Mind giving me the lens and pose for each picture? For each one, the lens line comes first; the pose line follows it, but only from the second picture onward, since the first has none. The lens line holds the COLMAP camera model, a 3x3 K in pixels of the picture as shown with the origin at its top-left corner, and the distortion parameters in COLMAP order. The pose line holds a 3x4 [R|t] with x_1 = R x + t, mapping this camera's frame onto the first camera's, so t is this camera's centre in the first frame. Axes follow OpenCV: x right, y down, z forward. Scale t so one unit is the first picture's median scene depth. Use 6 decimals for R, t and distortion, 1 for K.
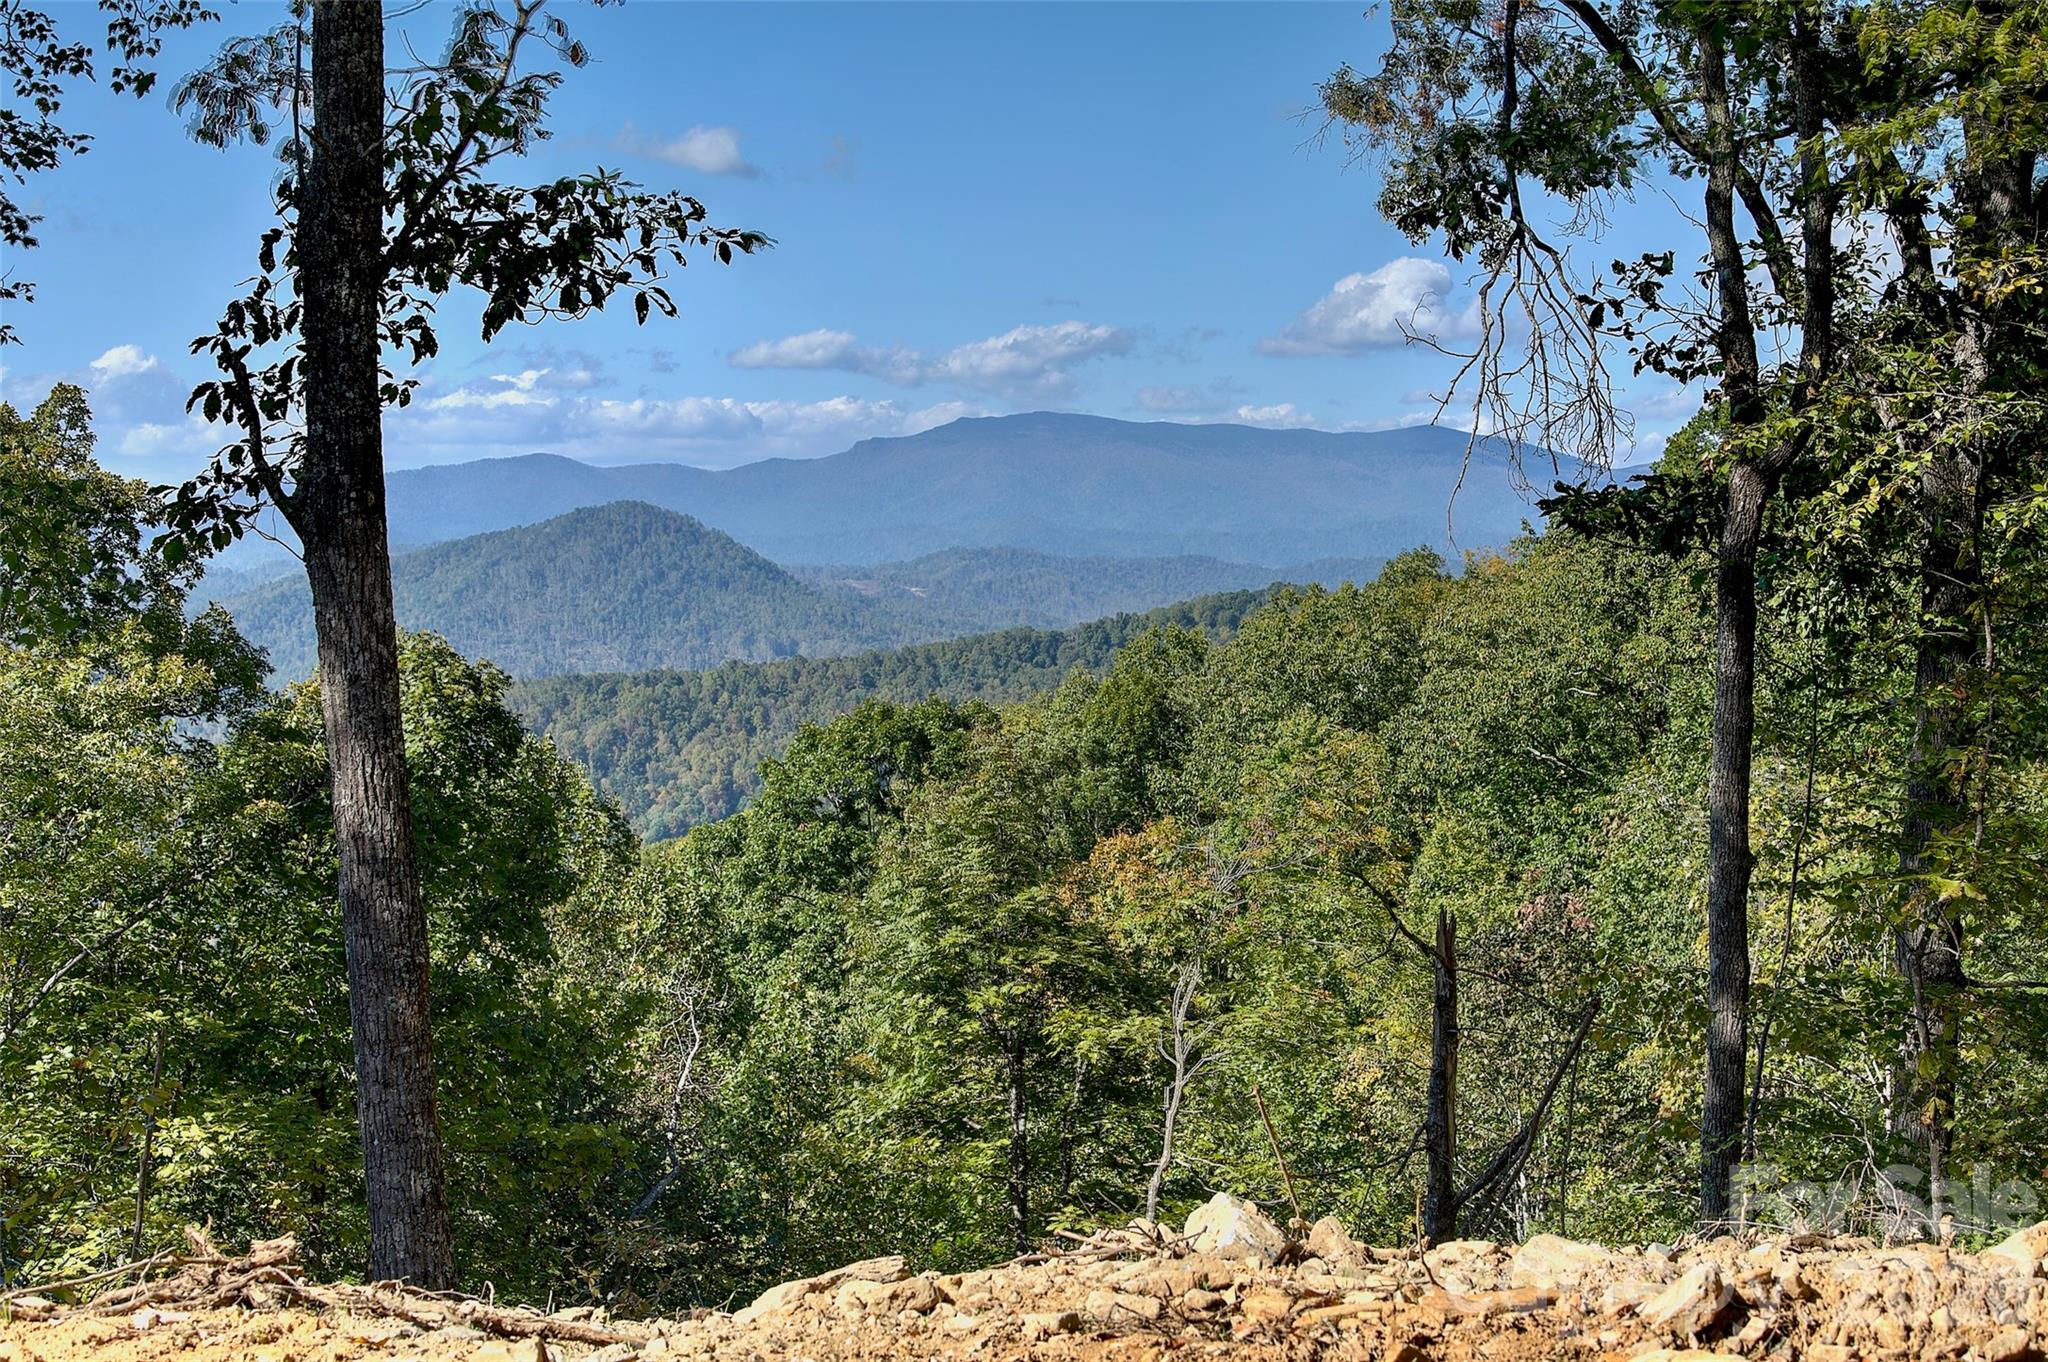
lens RADIAL K [[4153.5, 0, 1024.0], [0, 4153.5, 681.0], [0, 0, 1]] dist [-0.369686, 7.893052]
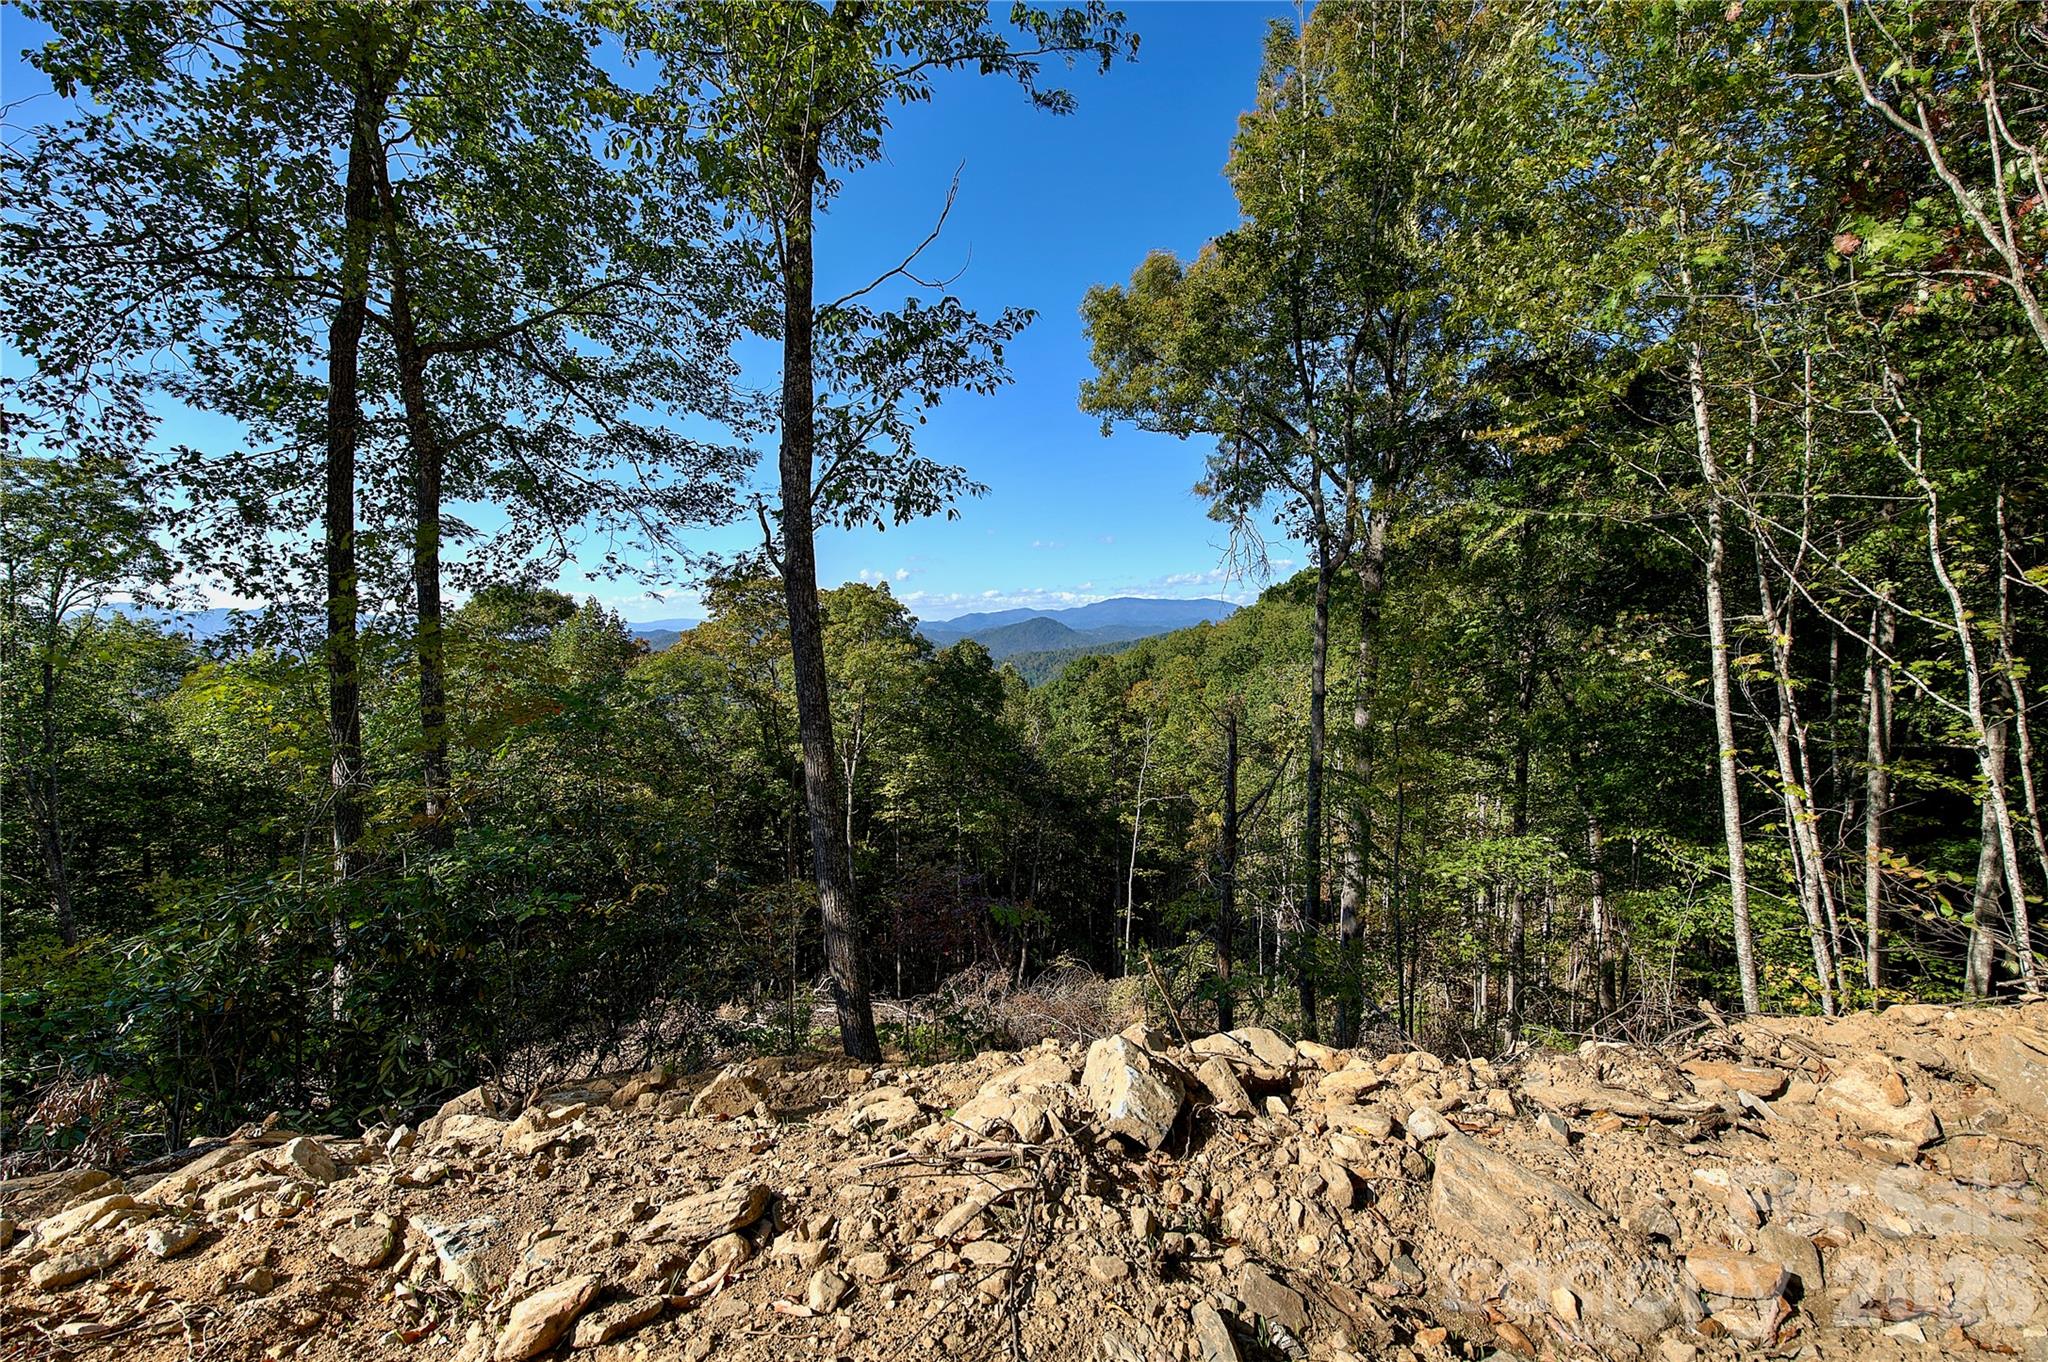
lens RADIAL K [[825.6, 0, 1024.0], [0, 825.6, 681.0], [0, 0, 1]] dist [0.000396, -0.008891]
pose [[0.992890, -0.006881, -0.118832, 0.009732], [0.011042, 0.999347, 0.034395, 0.002860], [0.118518, -0.035462, 0.992318, 0.140563]]
